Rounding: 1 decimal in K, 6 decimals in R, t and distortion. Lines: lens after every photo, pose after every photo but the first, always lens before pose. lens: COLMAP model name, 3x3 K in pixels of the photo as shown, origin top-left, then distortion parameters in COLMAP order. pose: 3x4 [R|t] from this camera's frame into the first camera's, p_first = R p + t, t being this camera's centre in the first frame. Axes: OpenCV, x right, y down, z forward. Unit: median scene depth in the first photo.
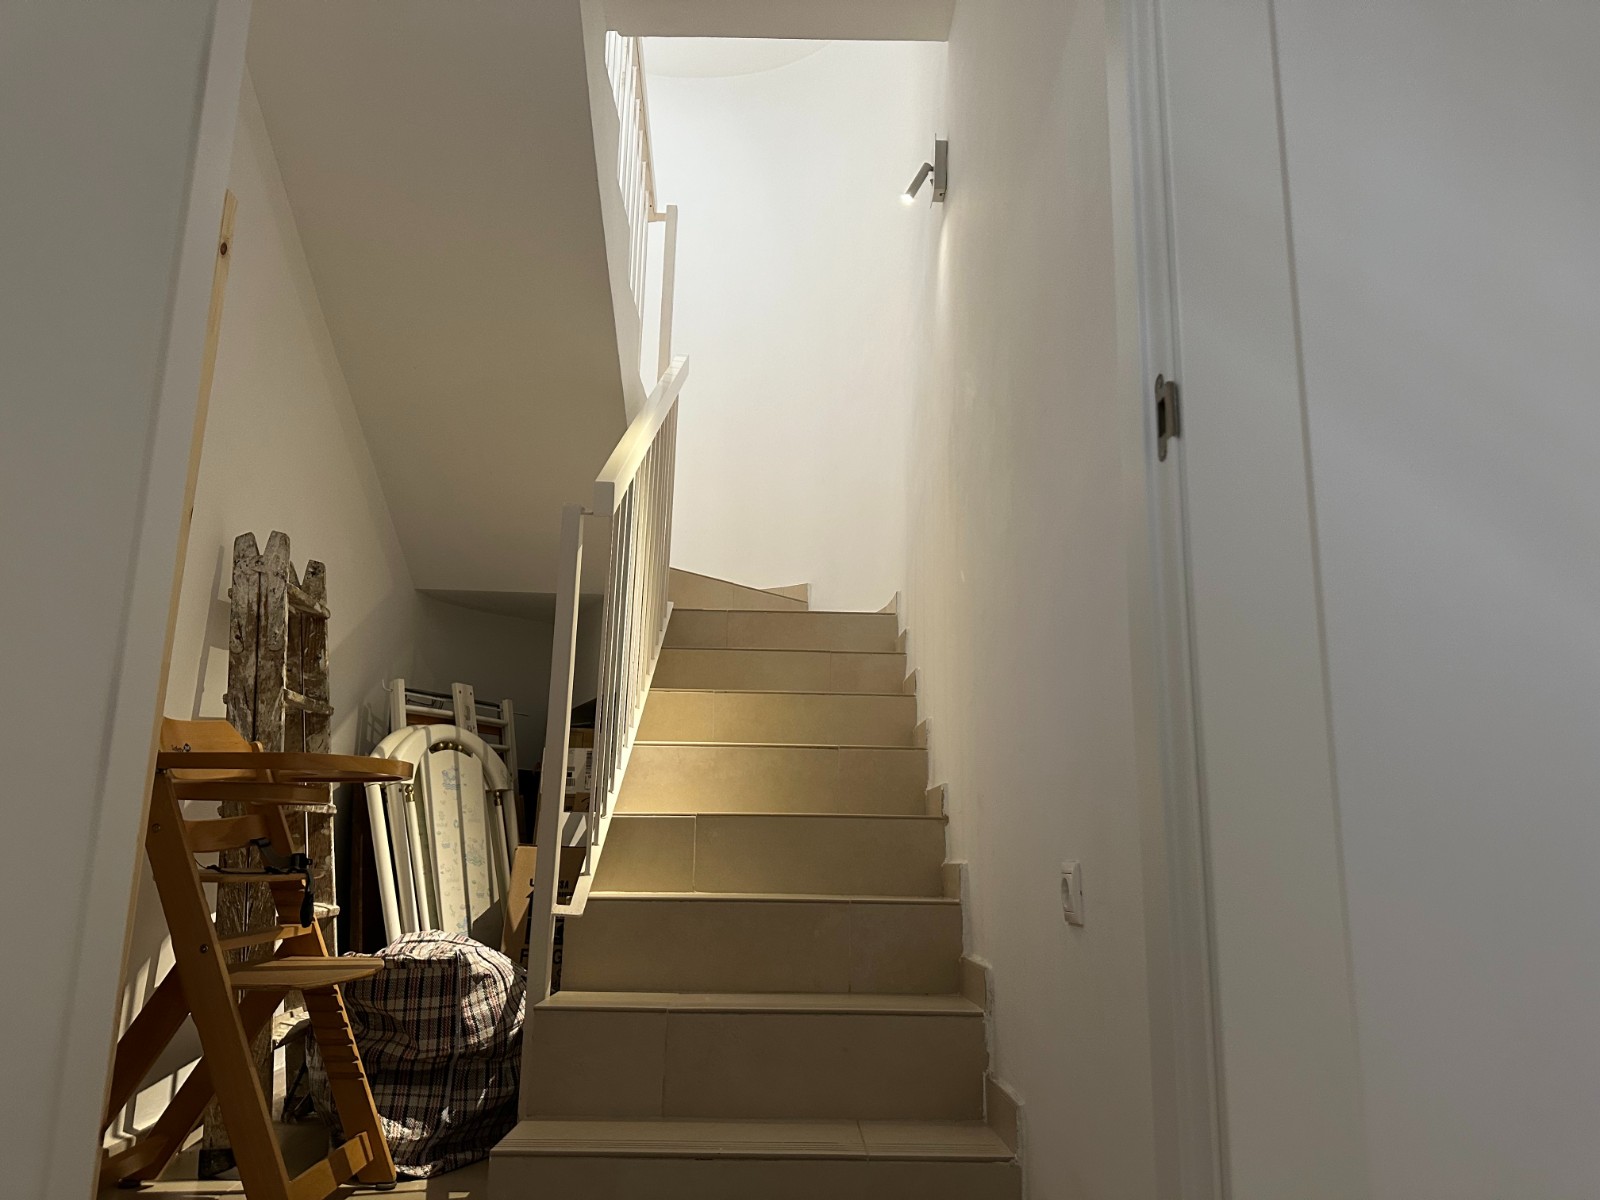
lens RADIAL K [[1121.8, 0, 800.0], [0, 1121.8, 600.0], [0, 0, 1]] dist [-0.001080, -0.003278]
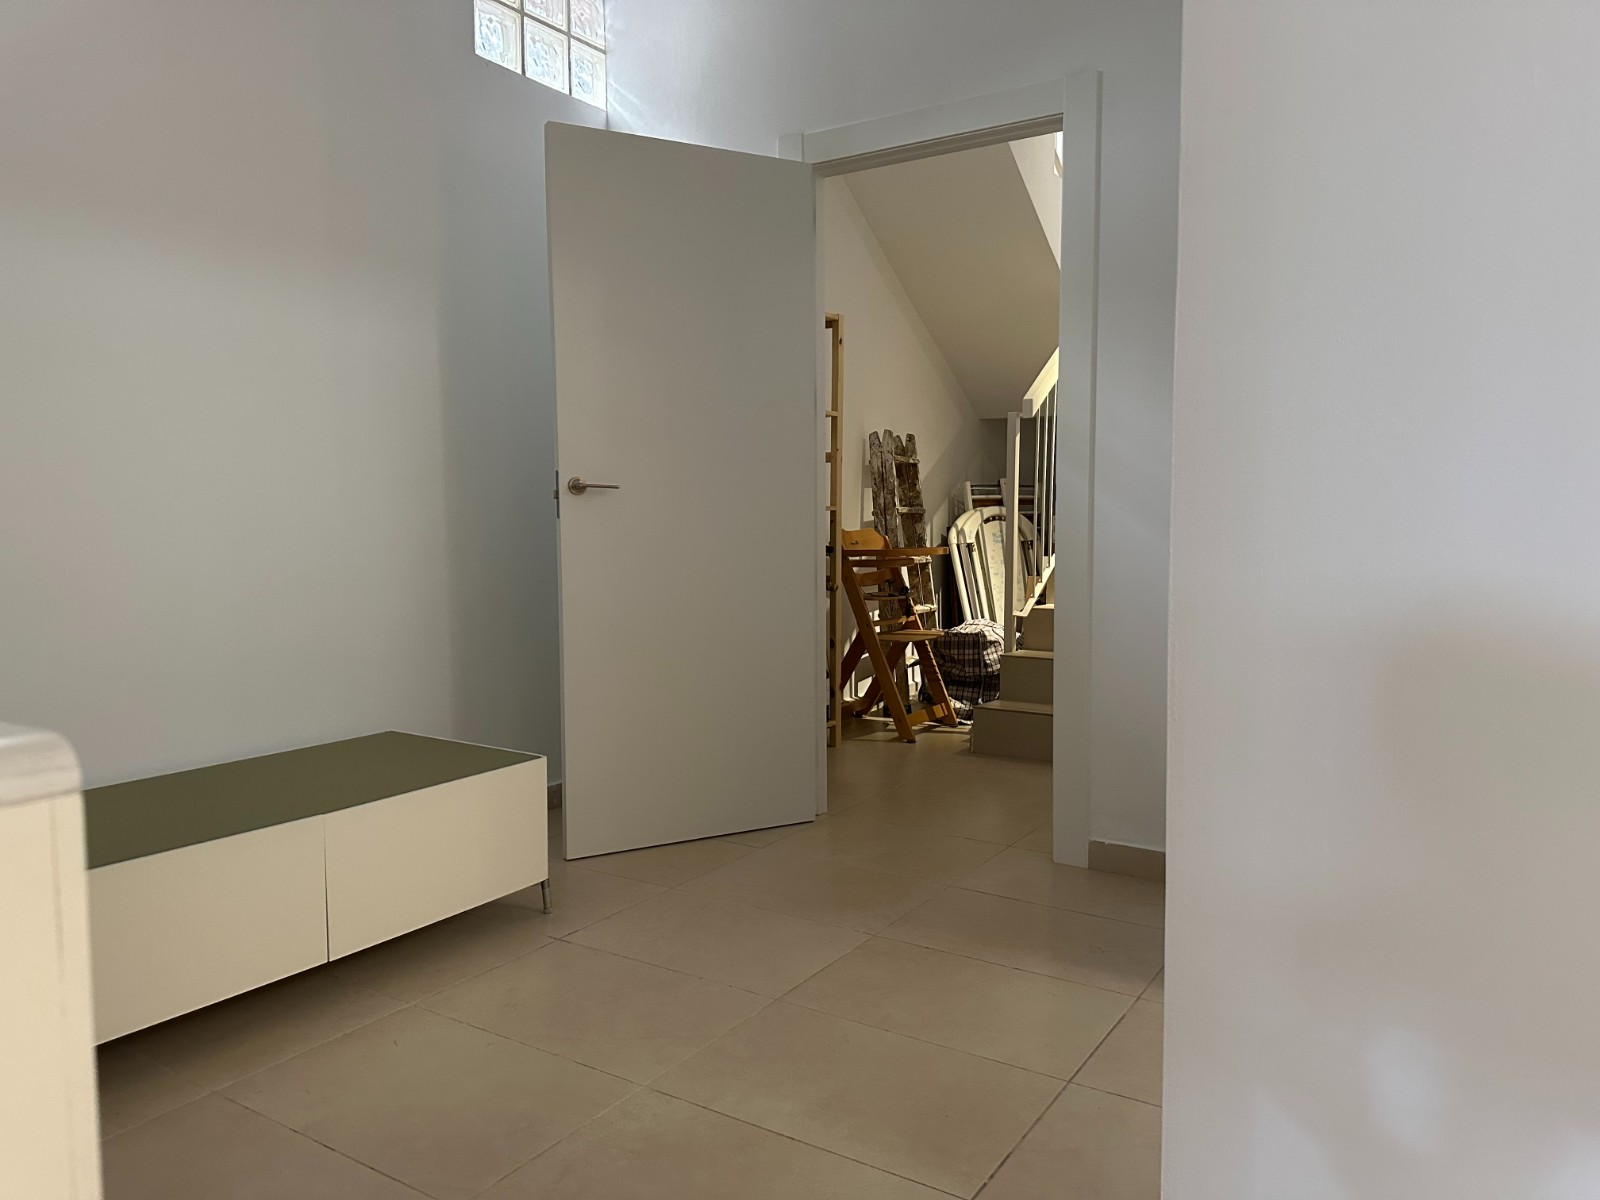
lens RADIAL K [[1133.9, 0, 800.0], [0, 1133.9, 600.0], [0, 0, 1]] dist [0.135687, -0.151672]
pose [[0.826662, 0.021604, -0.562284, 0.616247], [0.134182, 0.962868, 0.234267, -0.288608], [0.546466, -0.269108, 0.793067, -0.871226]]
